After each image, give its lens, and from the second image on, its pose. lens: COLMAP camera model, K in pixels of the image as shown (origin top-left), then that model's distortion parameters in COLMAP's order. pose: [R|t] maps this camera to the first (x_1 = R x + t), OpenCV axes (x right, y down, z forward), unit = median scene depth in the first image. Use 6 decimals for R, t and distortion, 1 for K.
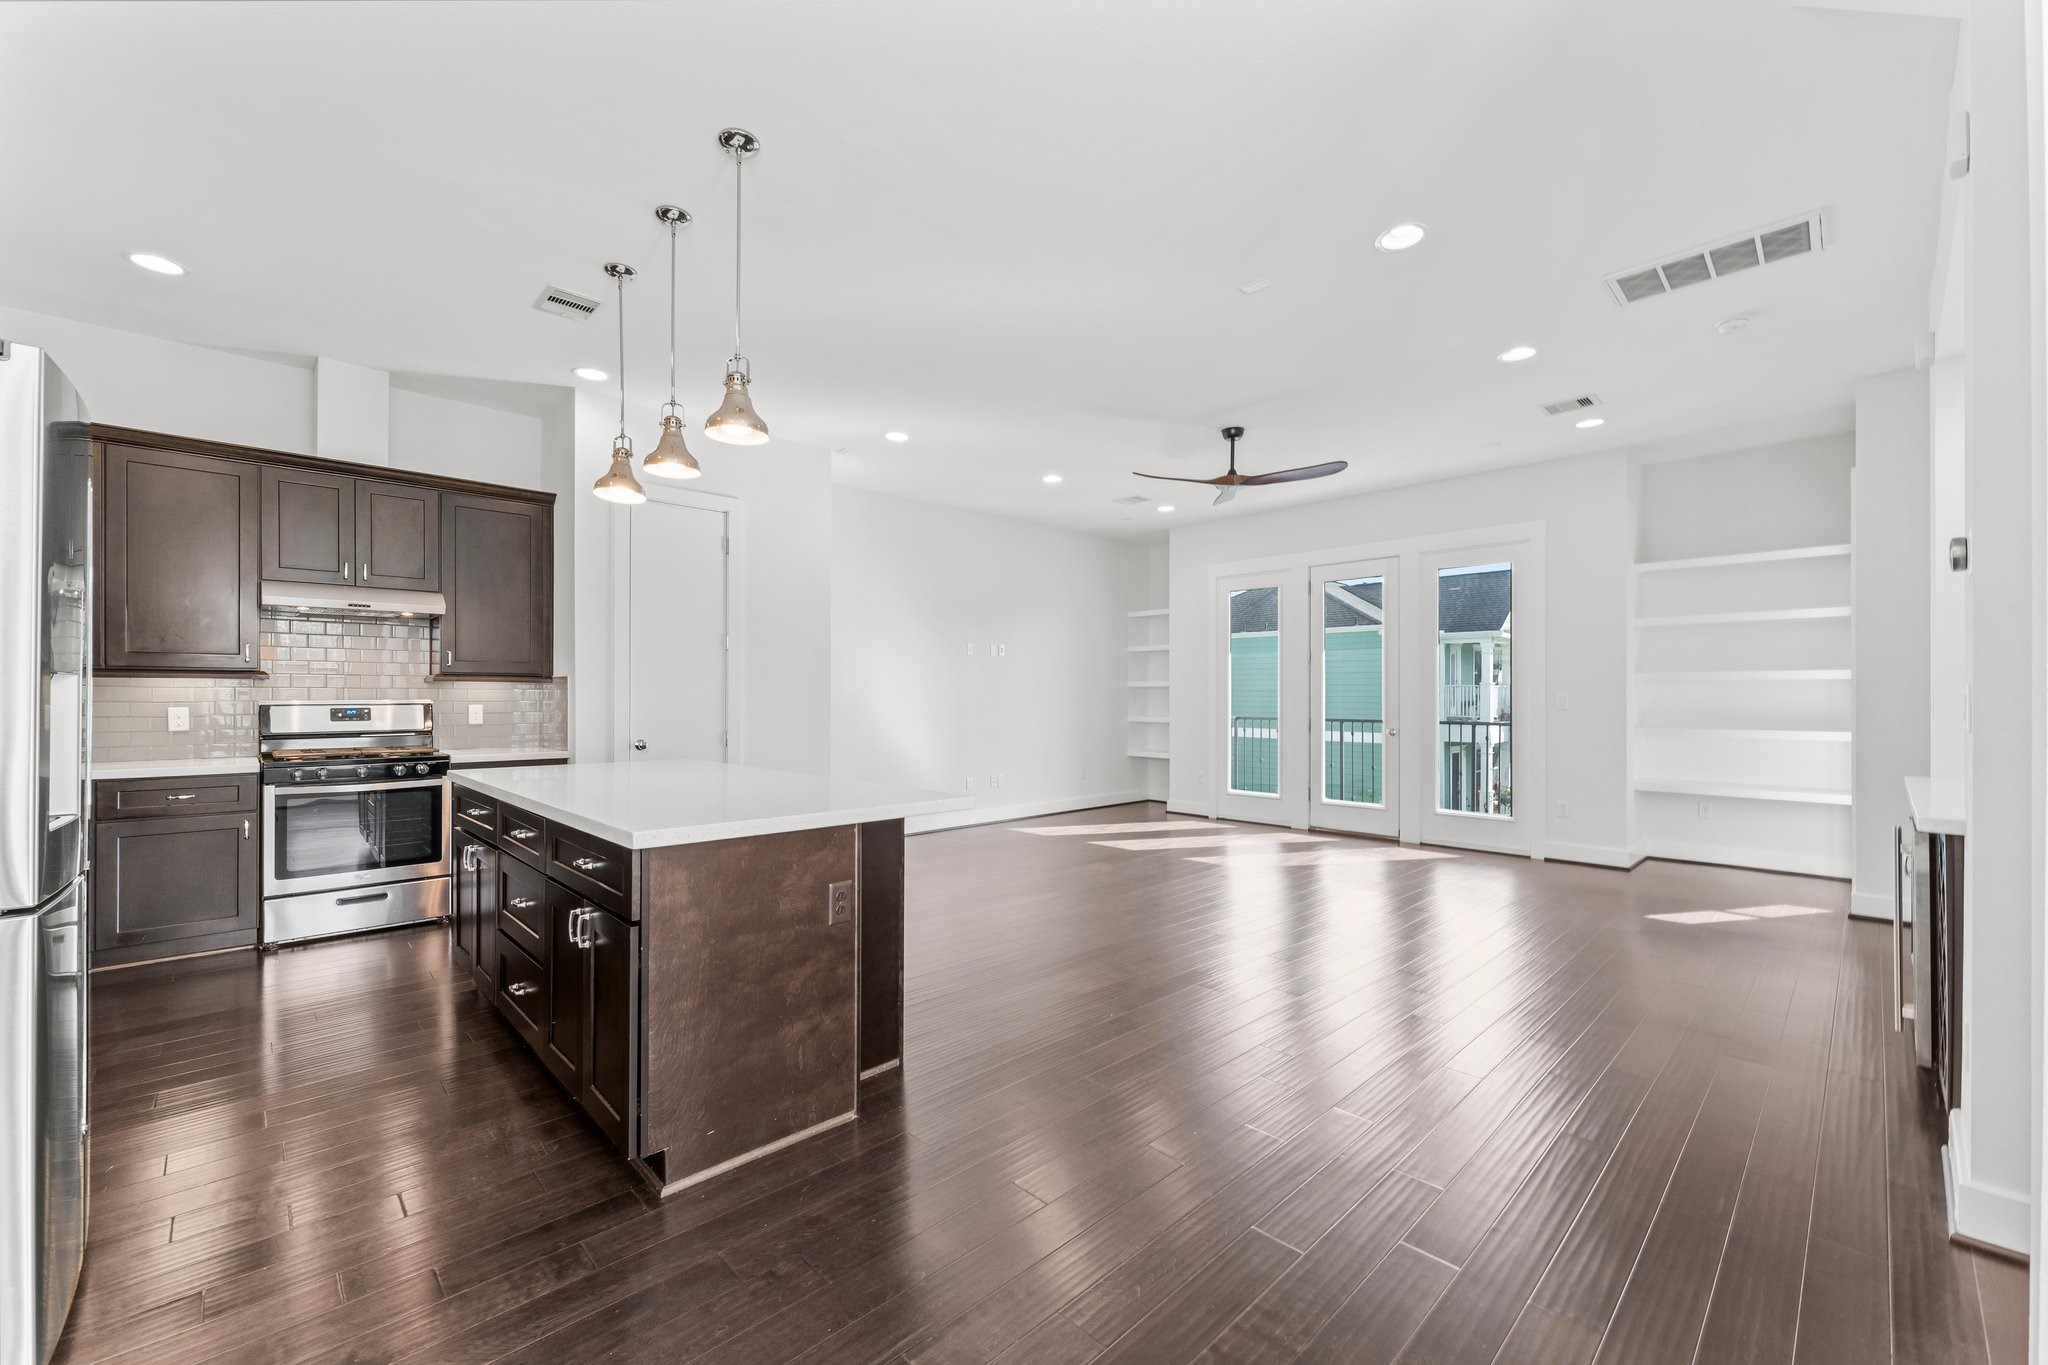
lens RADIAL K [[826.8, 0, 1015.0], [0, 826.8, 689.6], [0, 0, 1]] dist [0.002477, -0.000084]
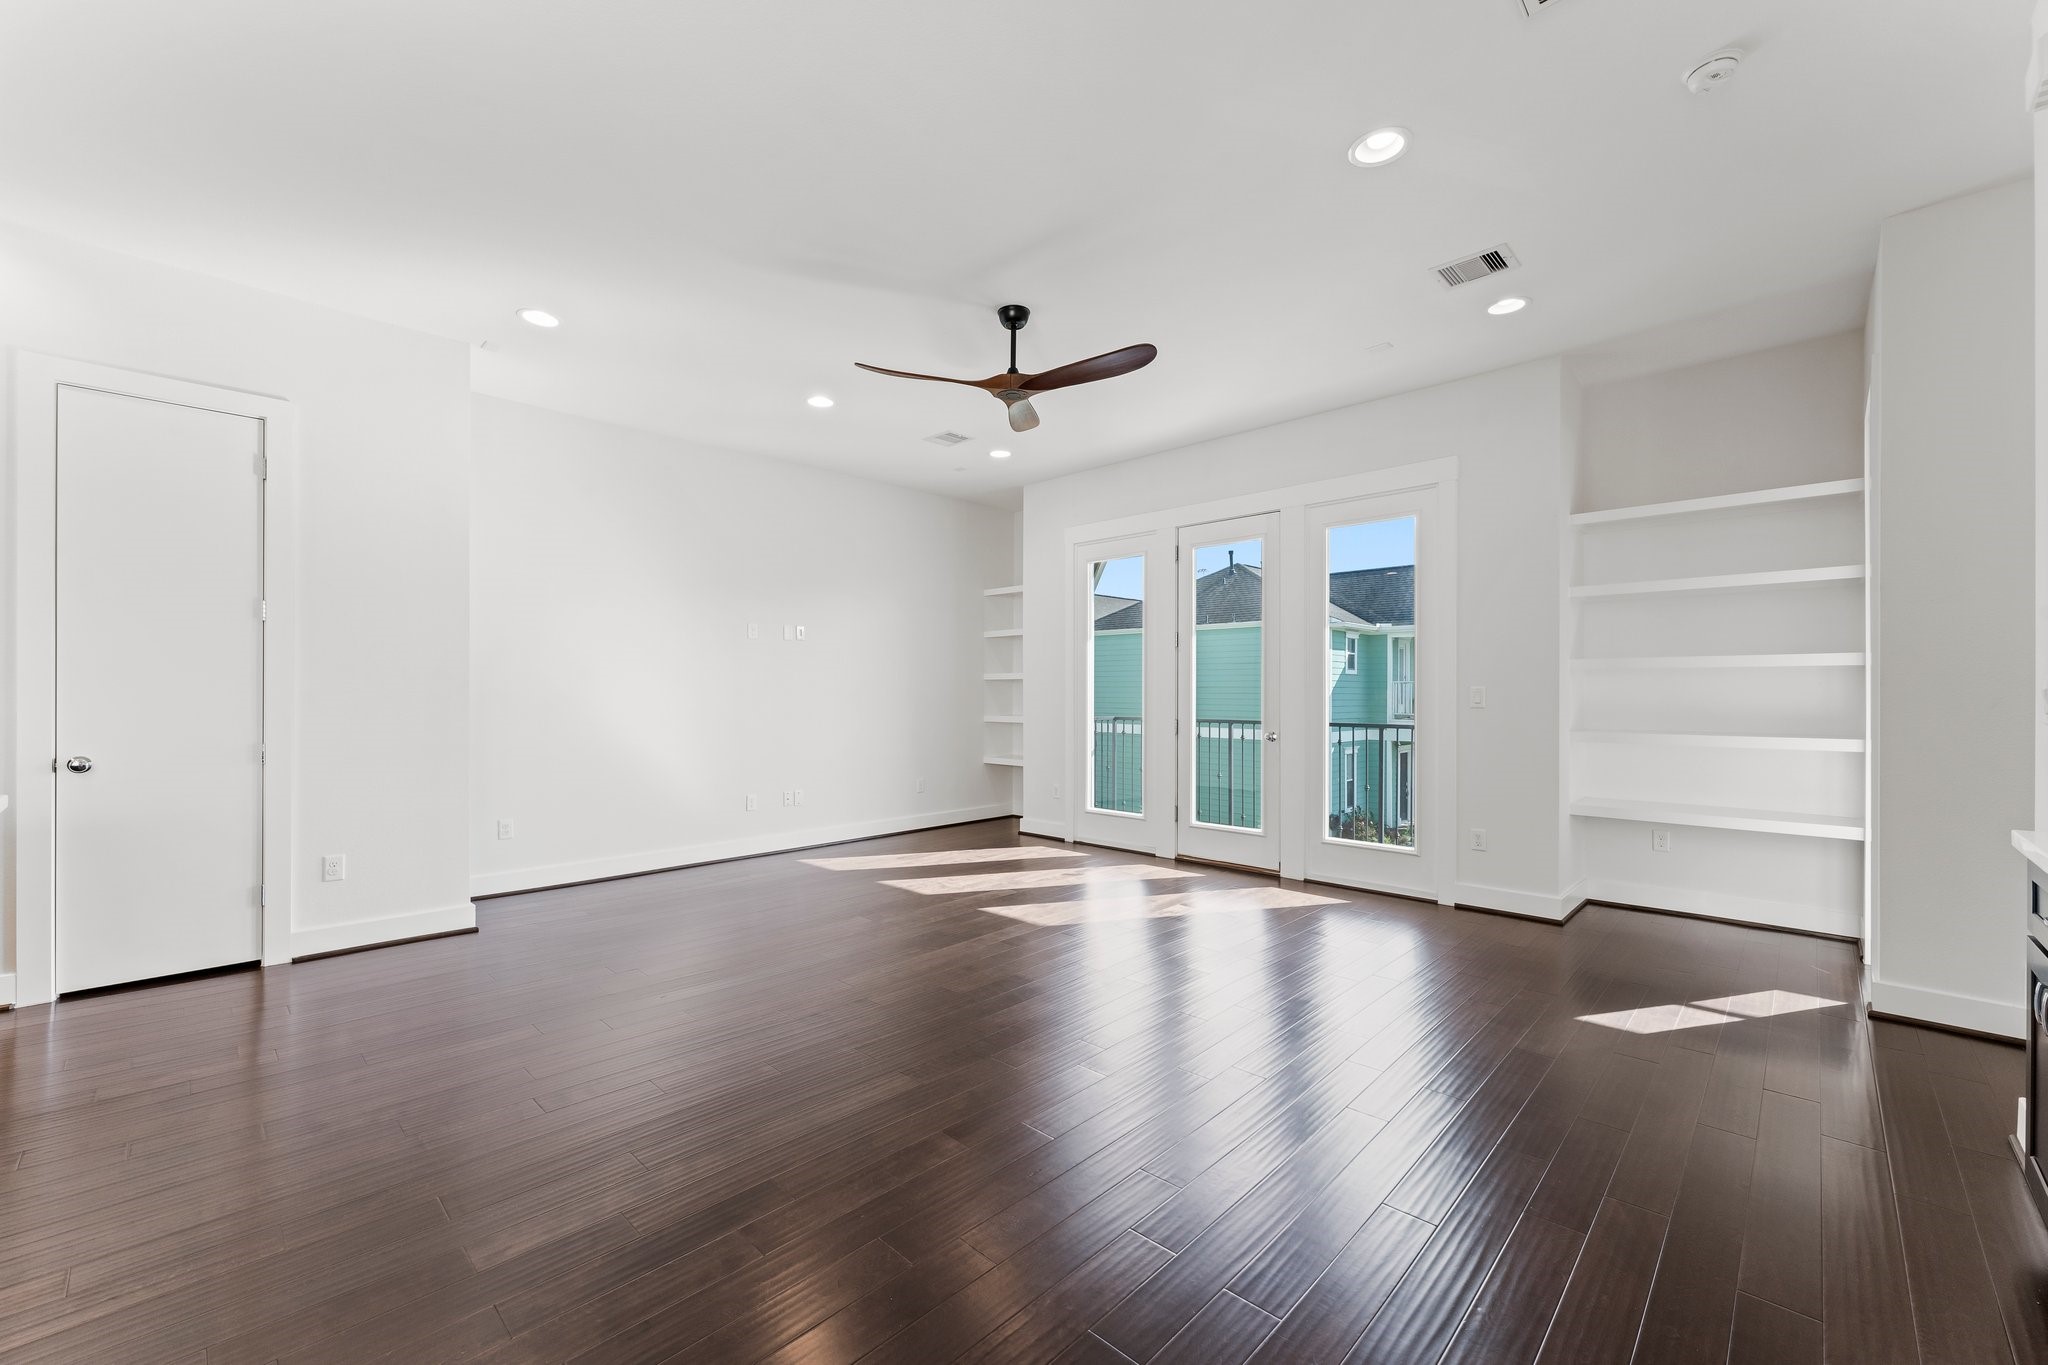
lens RADIAL K [[826.8, 0, 1021.1], [0, 826.8, 690.9], [0, 0, 1]] dist [0.002477, -0.000084]
pose [[0.999246, -0.000557, 0.038822, 0.204664], [0.000402, 0.999992, 0.004000, 0.005100], [-0.038824, -0.003982, 0.999238, 0.249408]]
